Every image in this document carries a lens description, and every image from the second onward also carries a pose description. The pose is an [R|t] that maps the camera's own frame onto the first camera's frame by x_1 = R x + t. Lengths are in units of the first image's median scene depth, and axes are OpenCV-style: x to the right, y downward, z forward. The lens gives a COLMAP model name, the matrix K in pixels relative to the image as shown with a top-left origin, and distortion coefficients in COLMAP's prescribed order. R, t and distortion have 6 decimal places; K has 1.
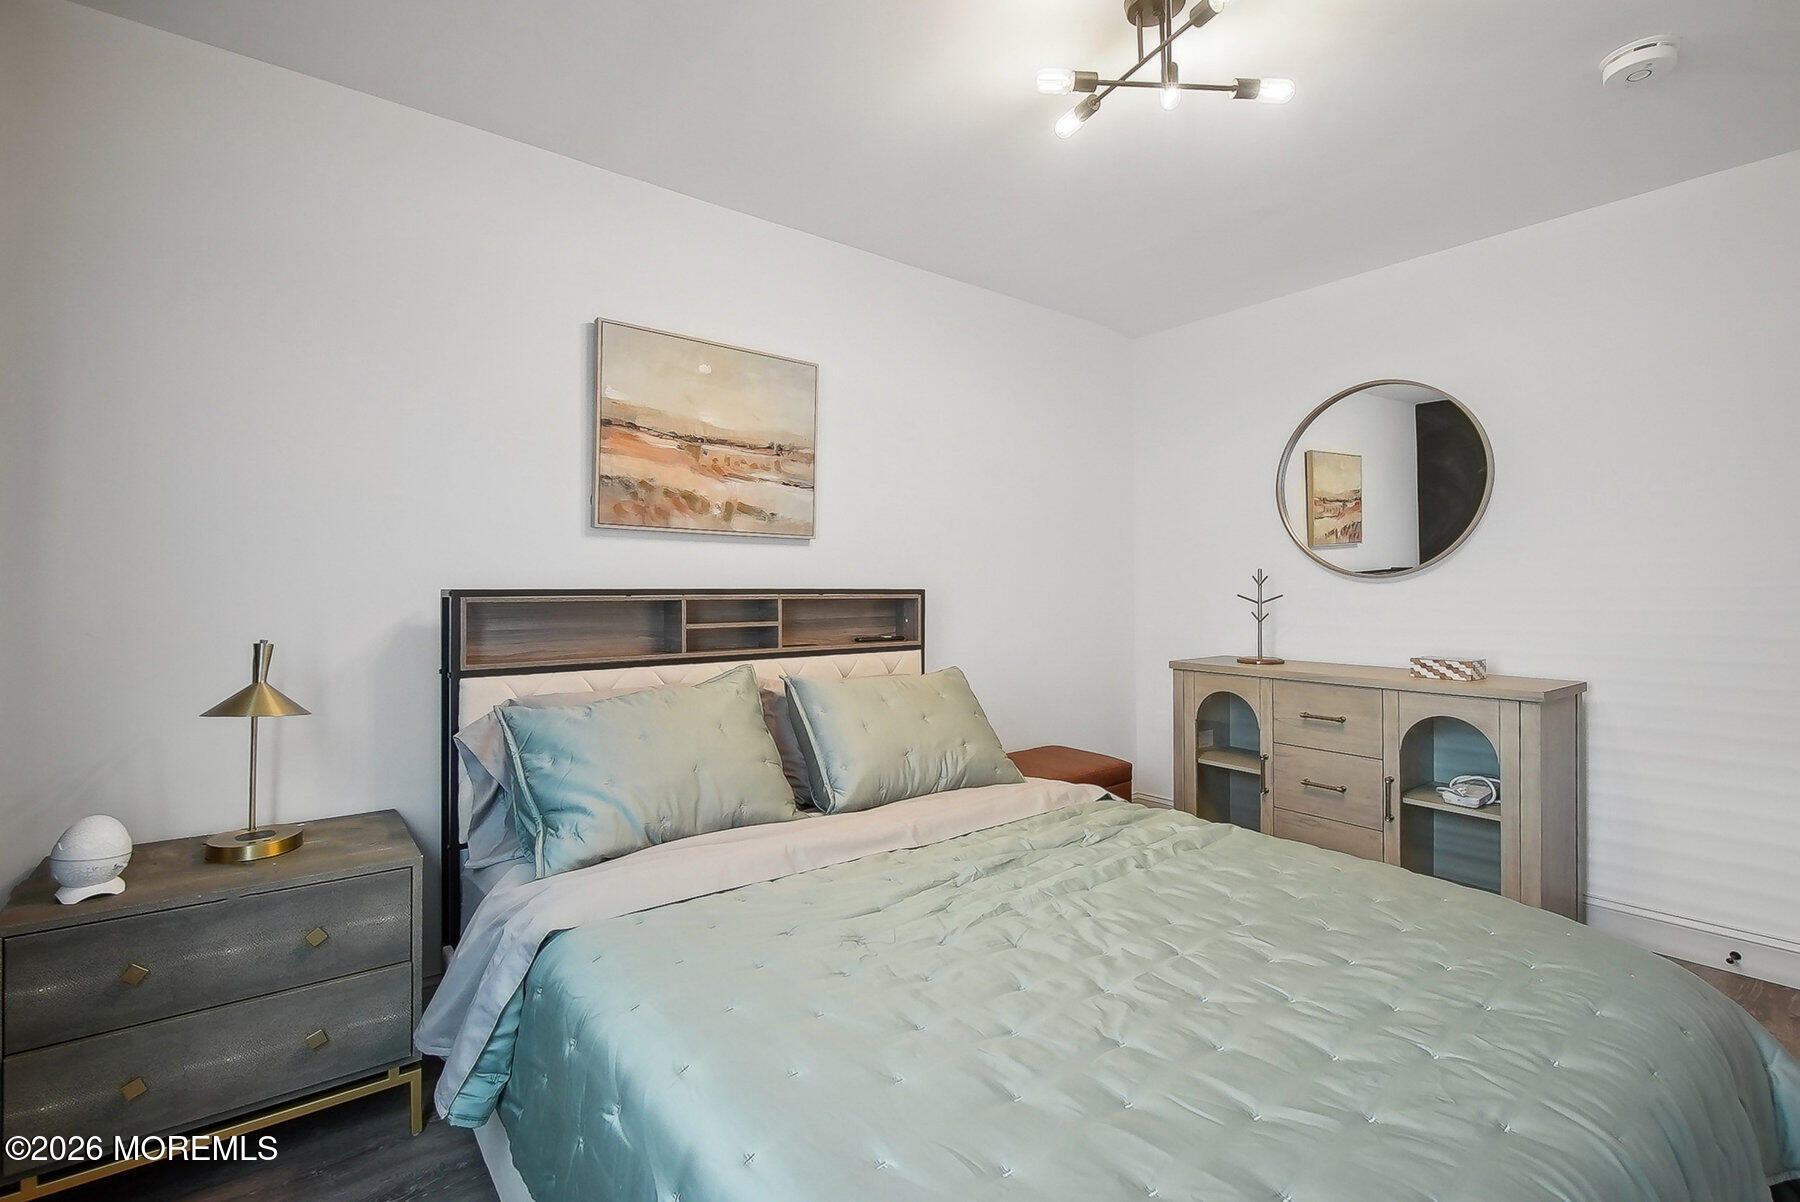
lens RADIAL K [[798.8, 0, 896.5], [0, 798.8, 587.7], [0, 0, 1]] dist [0.000896, 0.000222]
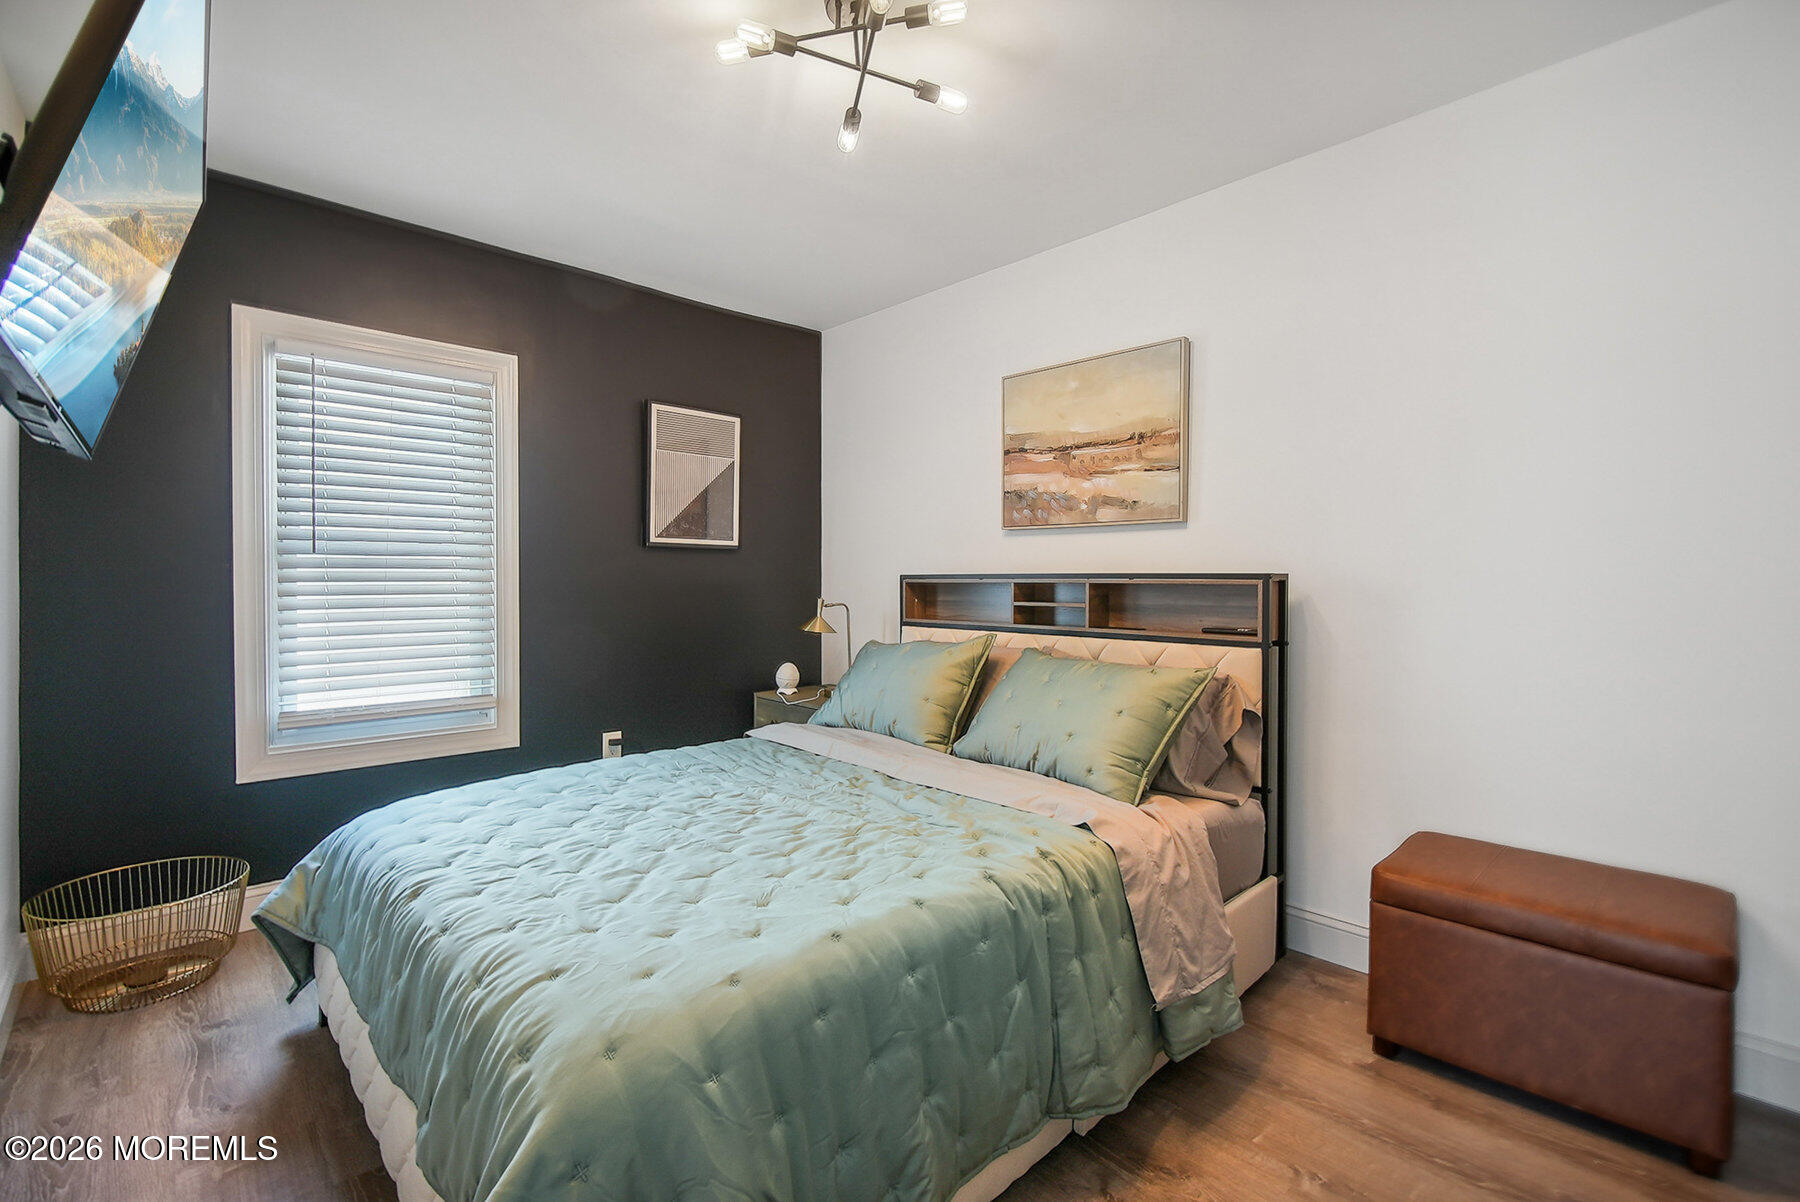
lens RADIAL K [[798.8, 0, 896.5], [0, 798.8, 587.7], [0, 0, 1]] dist [0.000896, 0.000222]
pose [[0.082191, 0.013993, -0.996518, 0.892942], [0.001539, 0.999898, 0.014168, 0.004527], [0.996615, -0.002698, 0.082161, 0.633428]]
